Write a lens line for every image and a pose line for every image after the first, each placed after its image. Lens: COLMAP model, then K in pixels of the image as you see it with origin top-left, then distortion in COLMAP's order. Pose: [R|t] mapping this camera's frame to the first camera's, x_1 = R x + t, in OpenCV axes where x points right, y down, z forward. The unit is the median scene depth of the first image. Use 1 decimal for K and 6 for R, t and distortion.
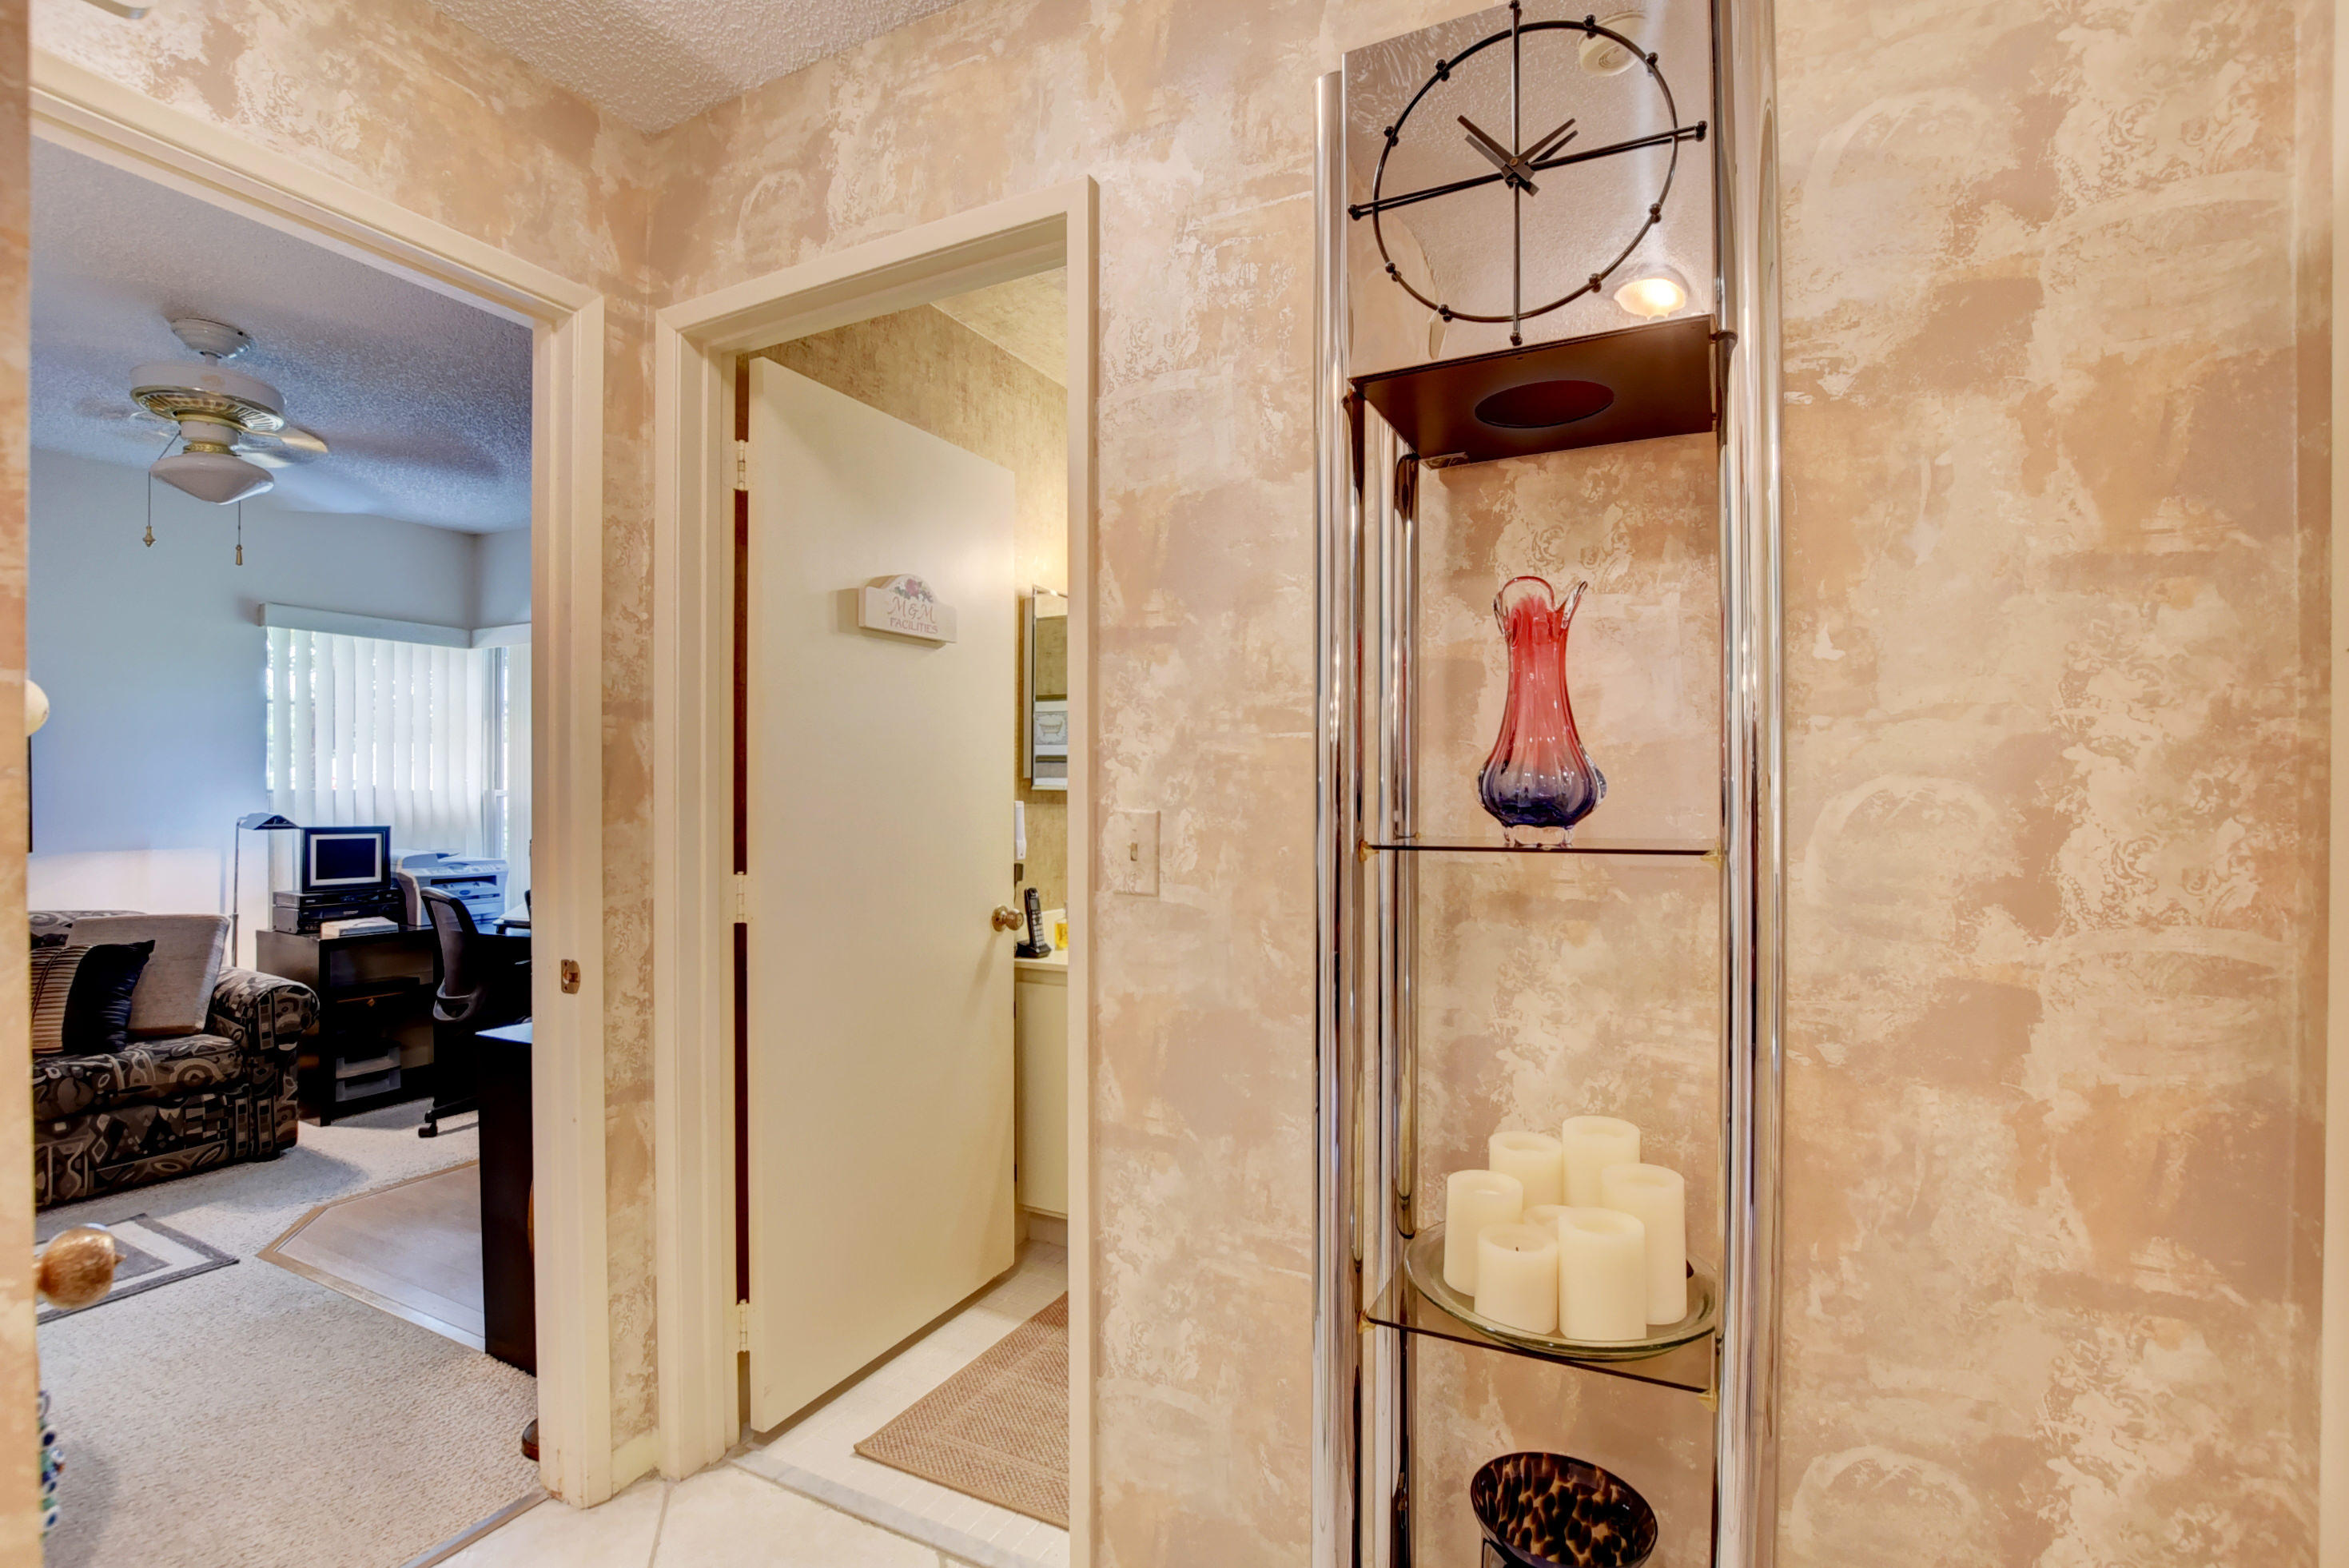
lens RADIAL K [[1043.9, 0, 1162.2], [0, 1043.9, 797.7], [0, 0, 1]] dist [-0.033379, 0.006278]
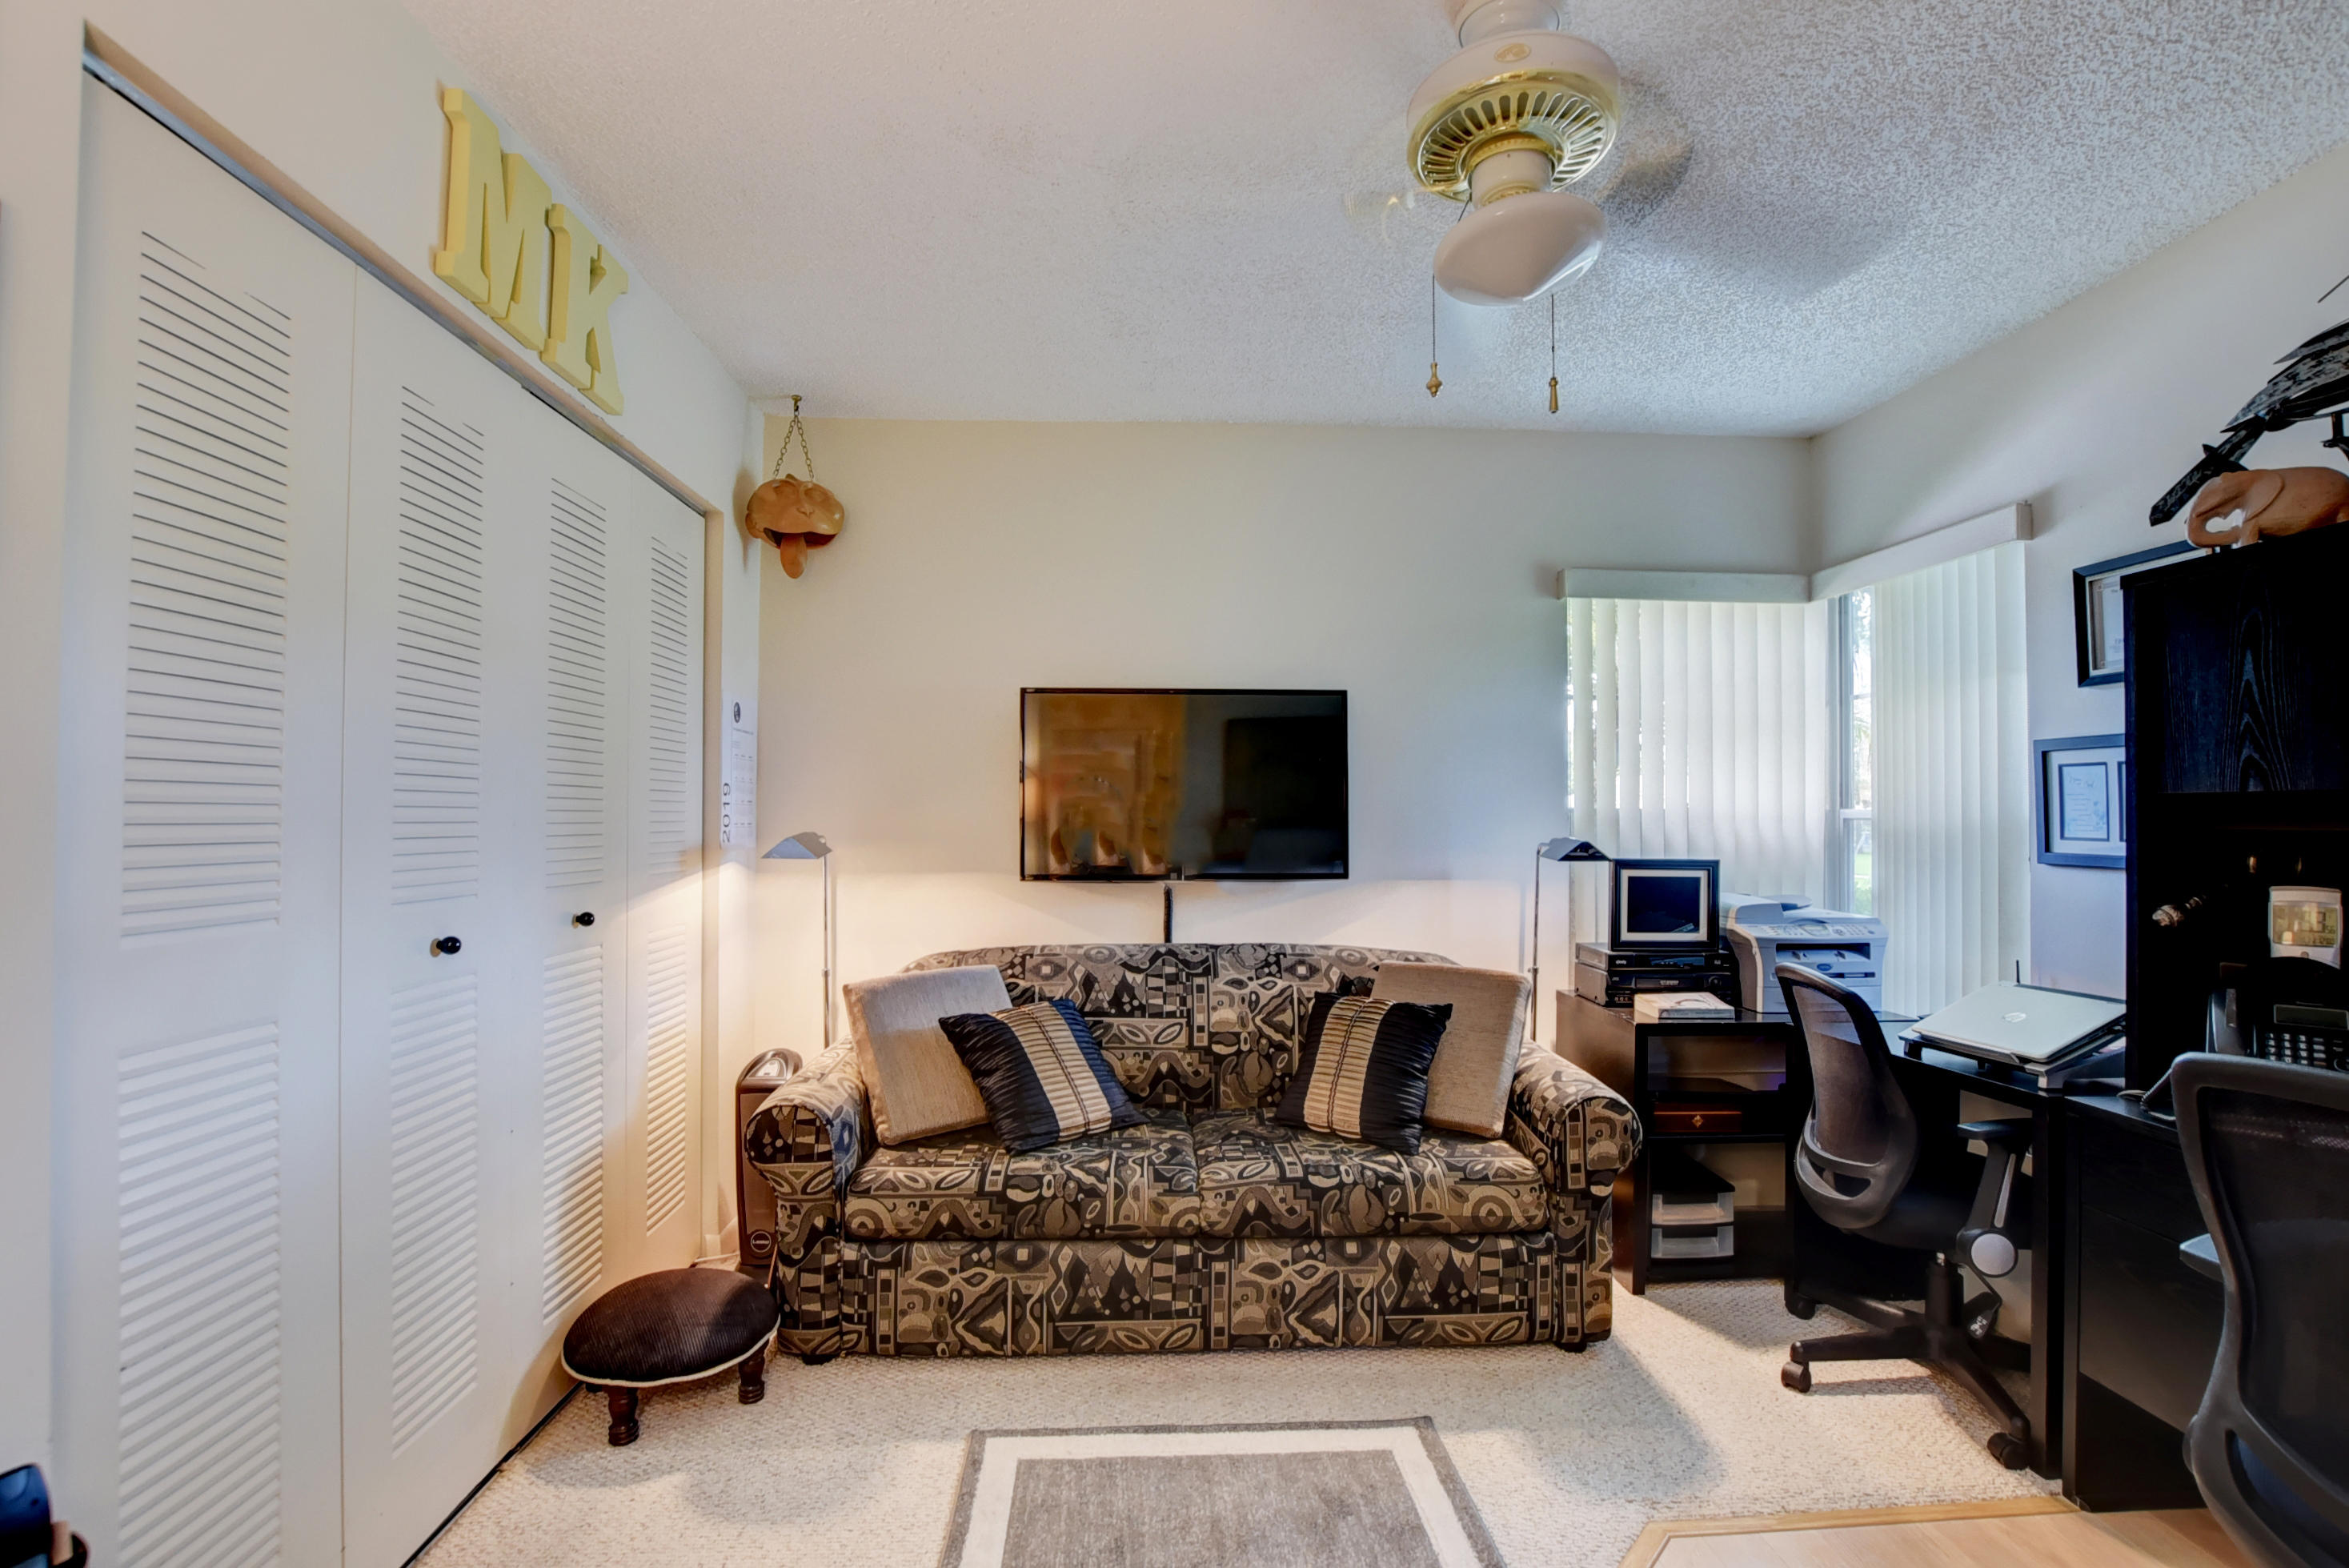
lens RADIAL K [[1043.9, 0, 1169.4], [0, 1043.9, 802.2], [0, 0, 1]] dist [-0.033379, 0.006278]
pose [[0.487287, -0.014312, -0.873124, -0.402036], [-0.006907, 0.999771, -0.020243, 0.006975], [0.873214, 0.015895, 0.487077, 0.421230]]
